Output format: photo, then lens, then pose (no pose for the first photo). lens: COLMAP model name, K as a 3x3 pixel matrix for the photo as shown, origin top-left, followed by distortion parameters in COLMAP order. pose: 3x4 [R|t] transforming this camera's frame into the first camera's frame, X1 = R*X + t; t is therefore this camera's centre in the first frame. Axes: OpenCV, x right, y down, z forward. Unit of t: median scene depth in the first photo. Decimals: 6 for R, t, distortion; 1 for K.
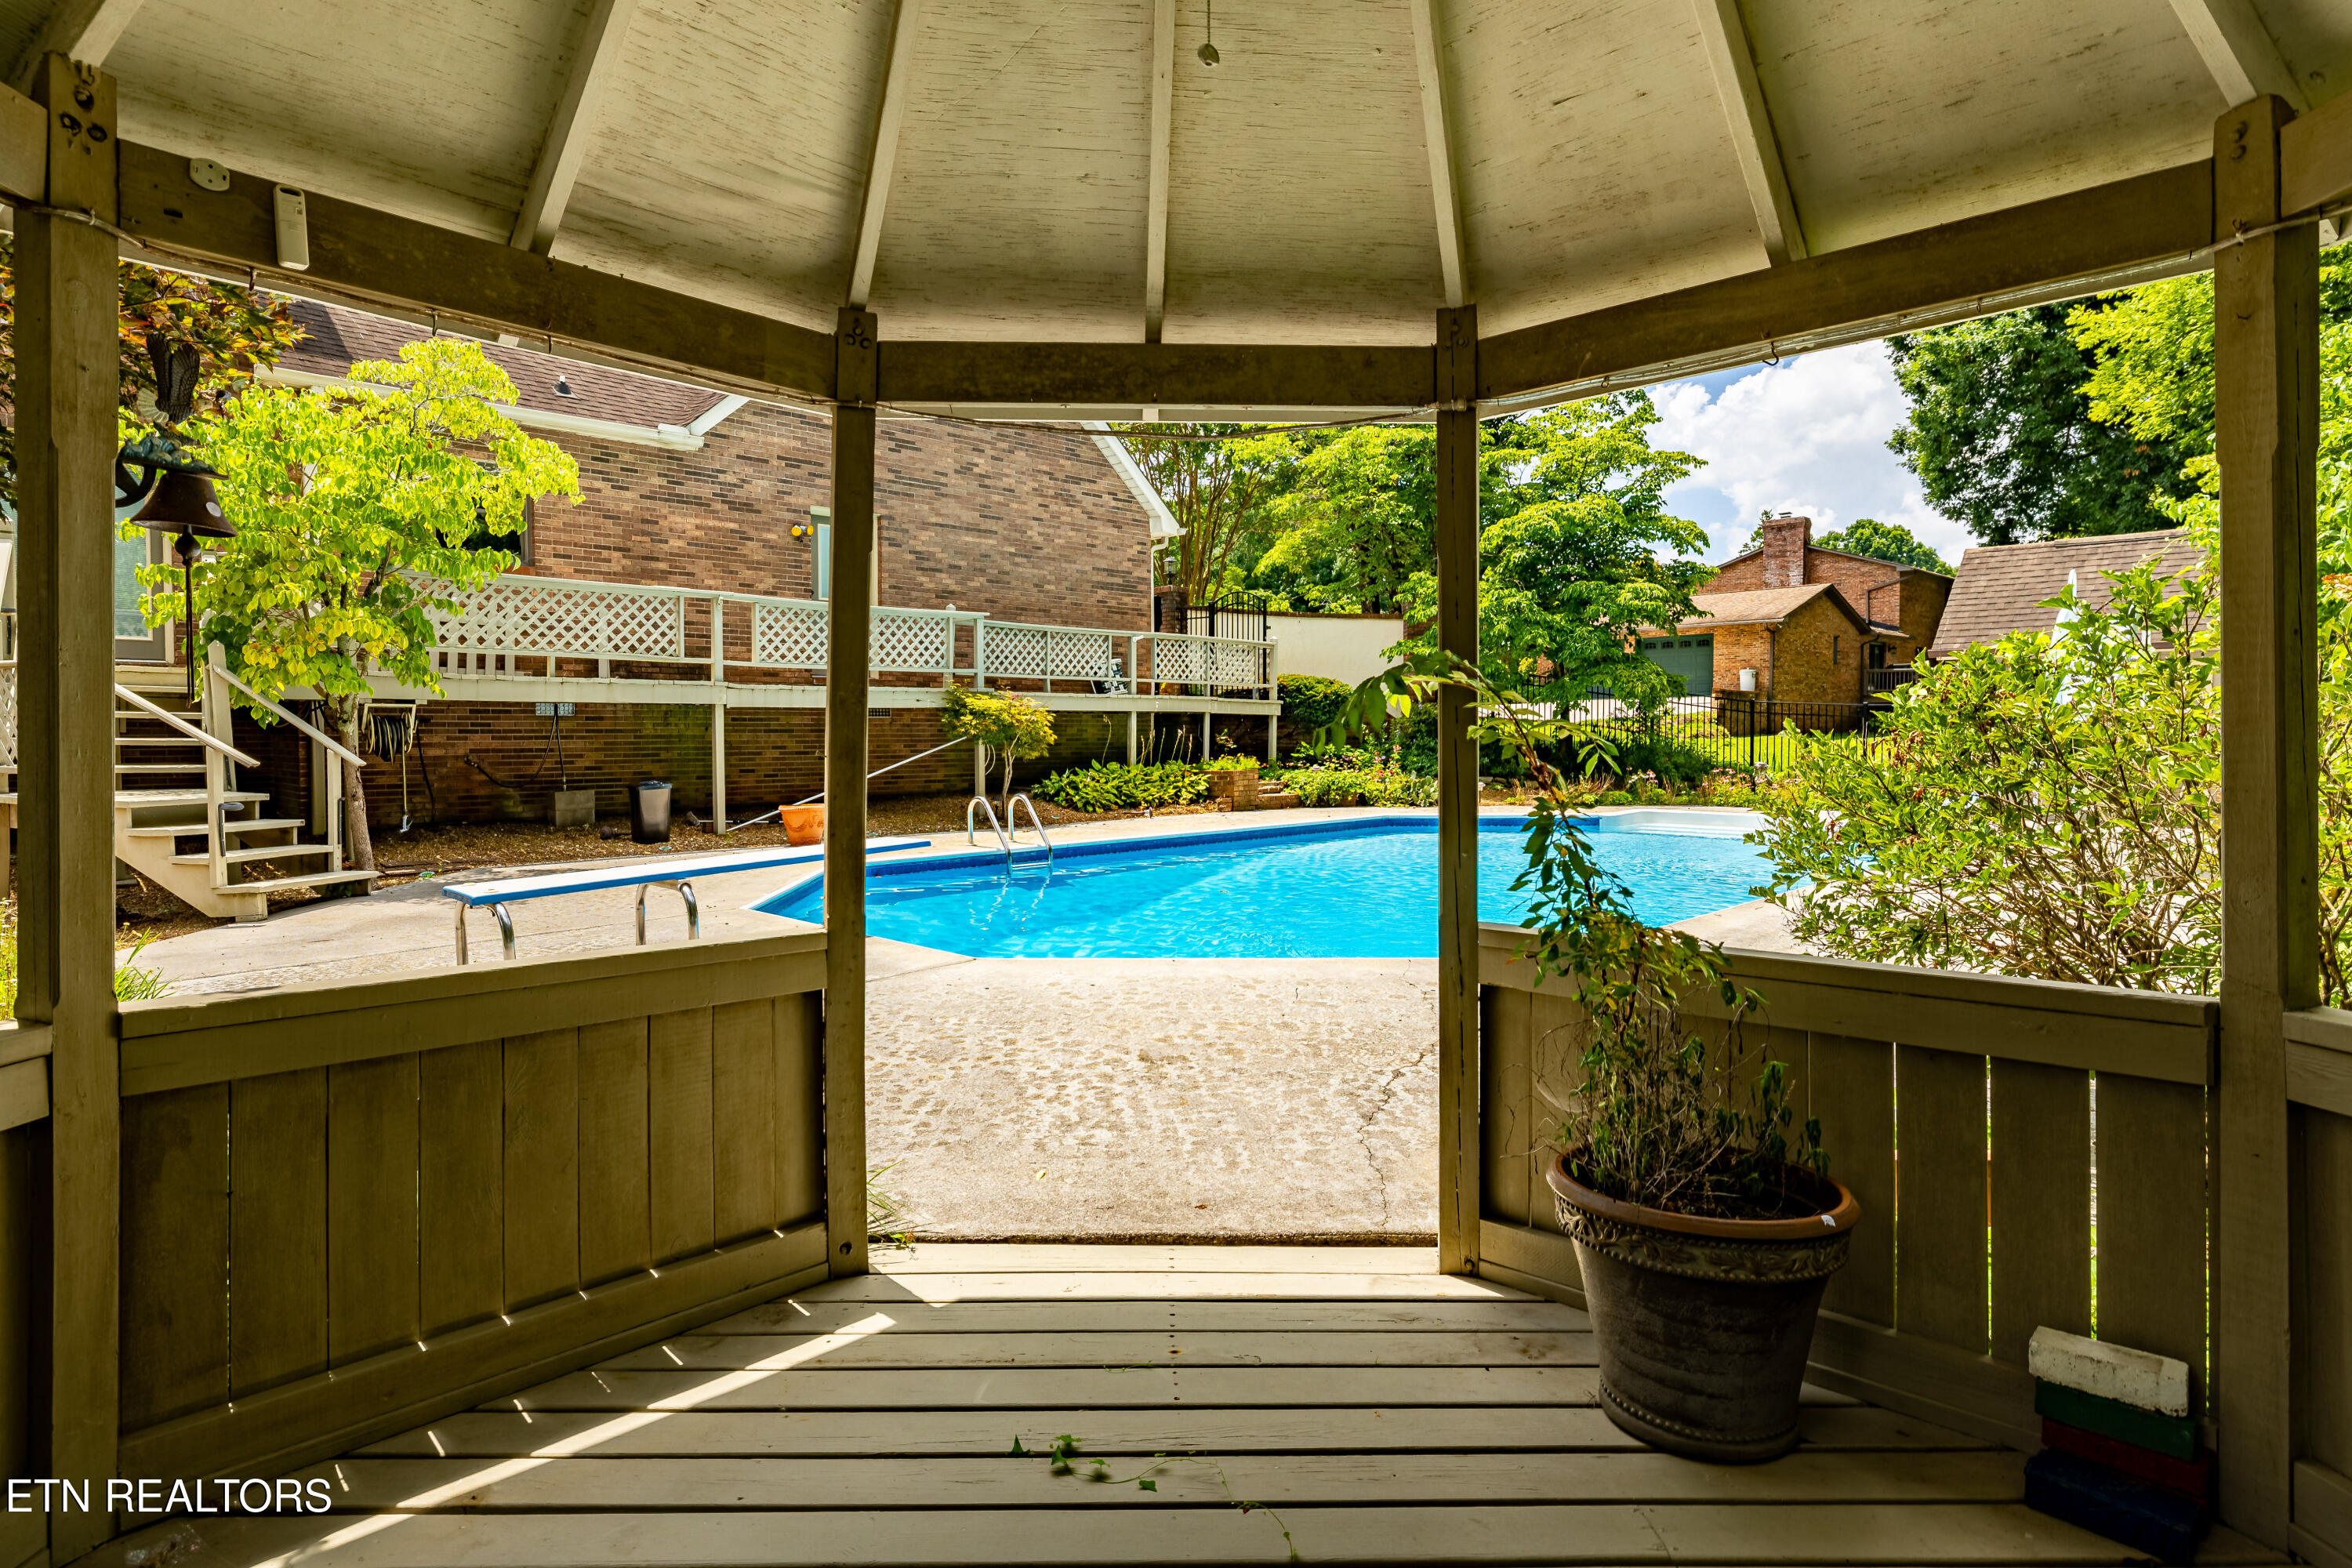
lens RADIAL K [[1224.5, 0, 1150.5], [0, 1224.5, 766.7], [0, 0, 1]] dist [-0.002087, -0.000123]
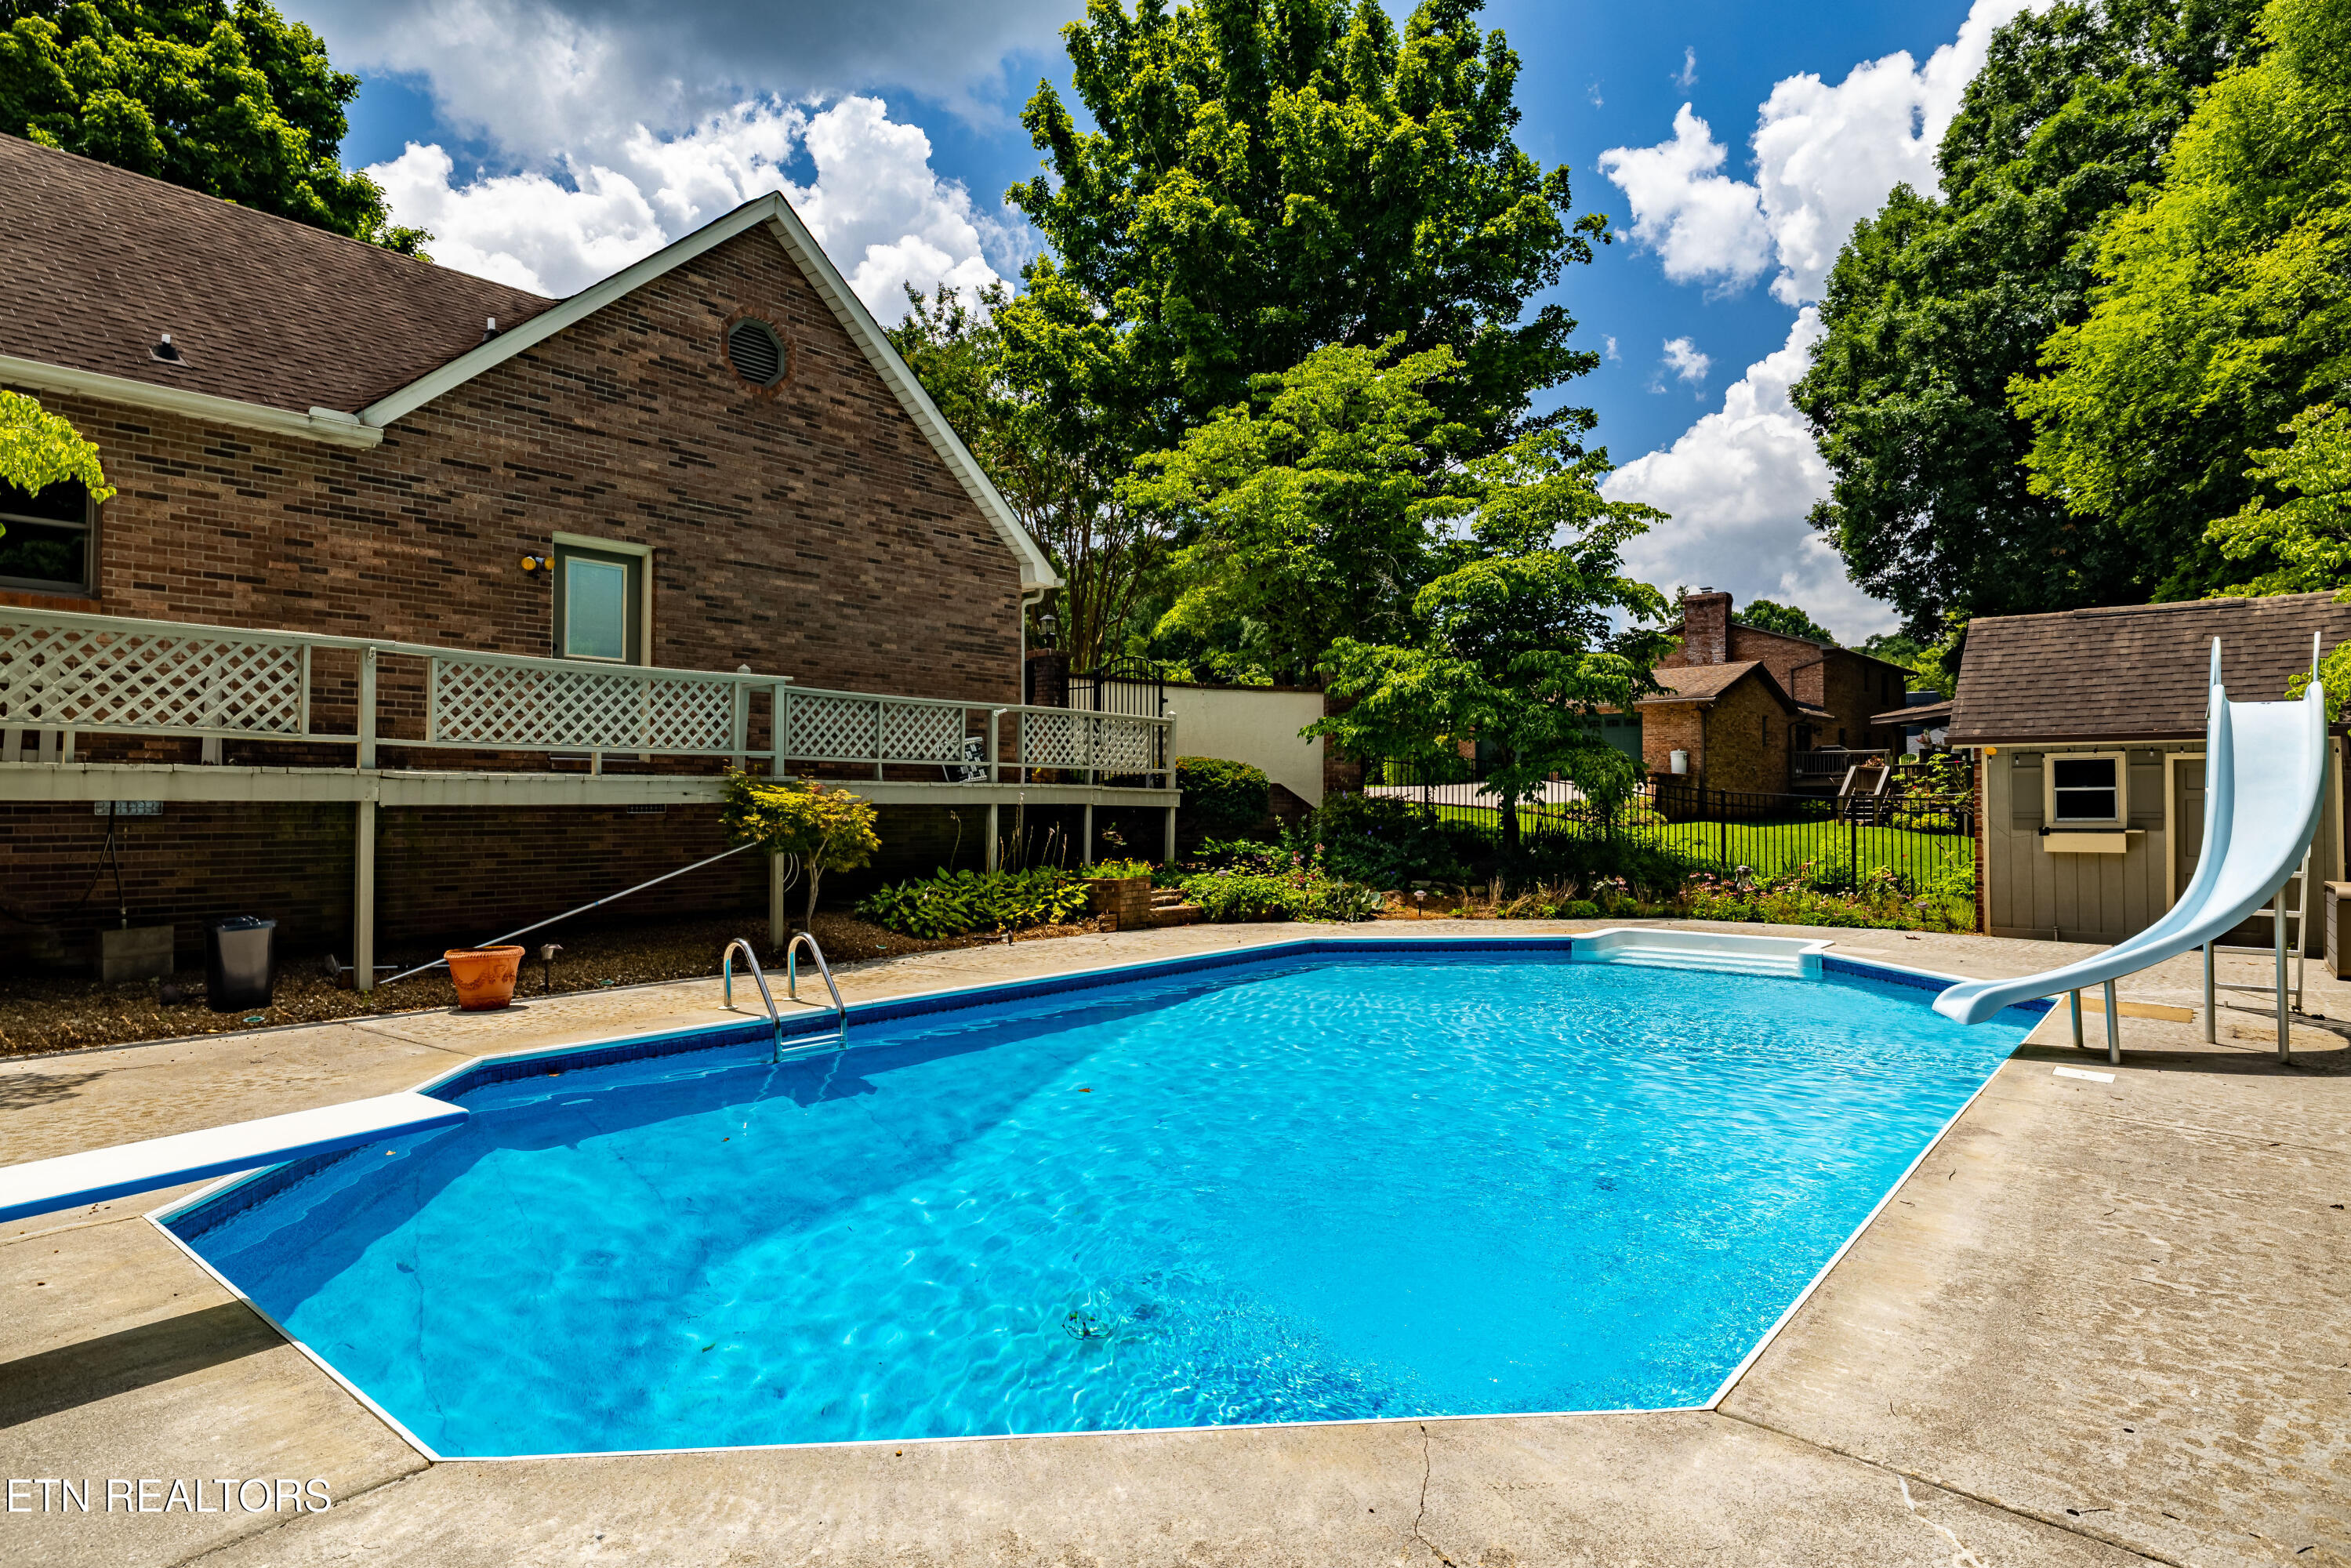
lens RADIAL K [[1264.1, 0, 1175.5], [0, 1264.1, 784.0], [0, 0, 1]] dist [0.000697, -0.001082]
pose [[0.995276, 0.005218, 0.096944, 0.022040], [-0.000687, 0.998908, -0.046716, -0.018511], [-0.097082, 0.046429, 0.994193, 0.163206]]
